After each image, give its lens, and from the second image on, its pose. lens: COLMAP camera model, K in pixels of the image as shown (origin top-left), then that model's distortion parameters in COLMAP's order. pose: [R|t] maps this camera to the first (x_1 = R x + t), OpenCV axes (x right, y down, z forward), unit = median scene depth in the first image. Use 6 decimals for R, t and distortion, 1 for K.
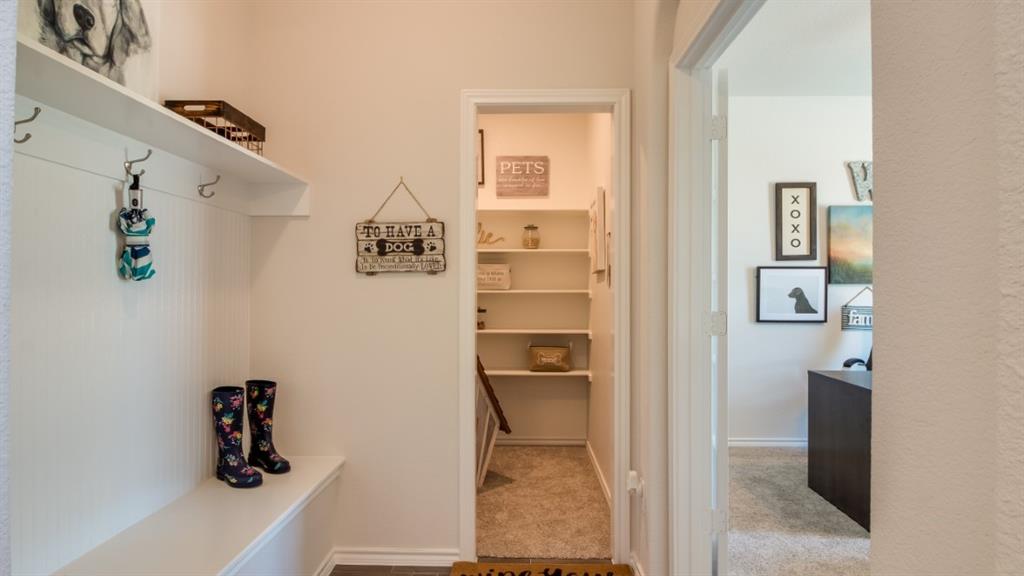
lens RADIAL K [[558.3, 0, 513.8], [0, 558.3, 289.2], [0, 0, 1]] dist [0.000843, -0.014381]
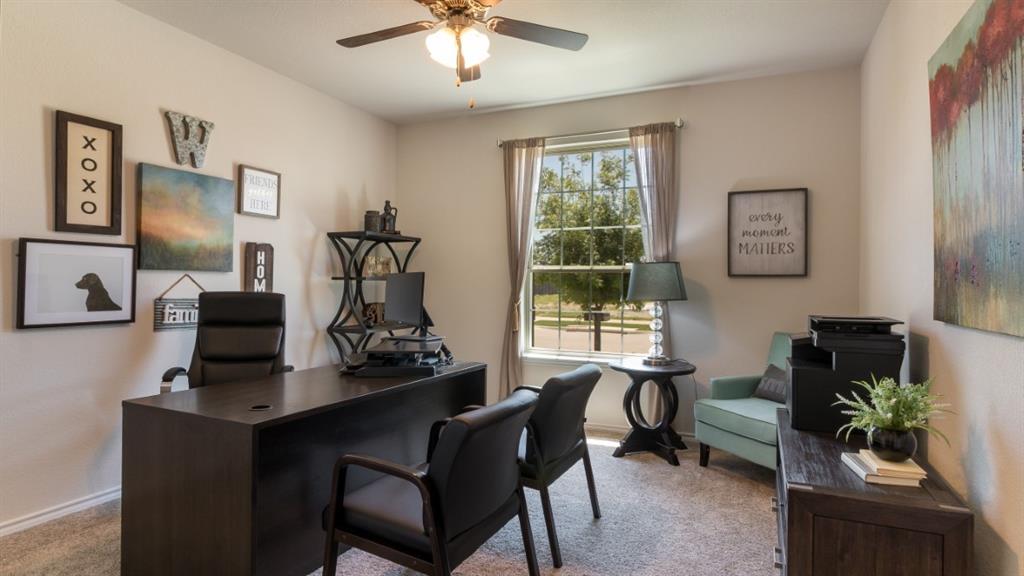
lens RADIAL K [[555.9, 0, 510.3], [0, 555.9, 279.6], [0, 0, 1]] dist [-0.002752, -0.001765]
pose [[0.392022, 0.007629, 0.919924, 0.088051], [-0.010395, 0.999939, -0.003862, 0.001875], [-0.919897, -0.008049, 0.392077, 0.266809]]
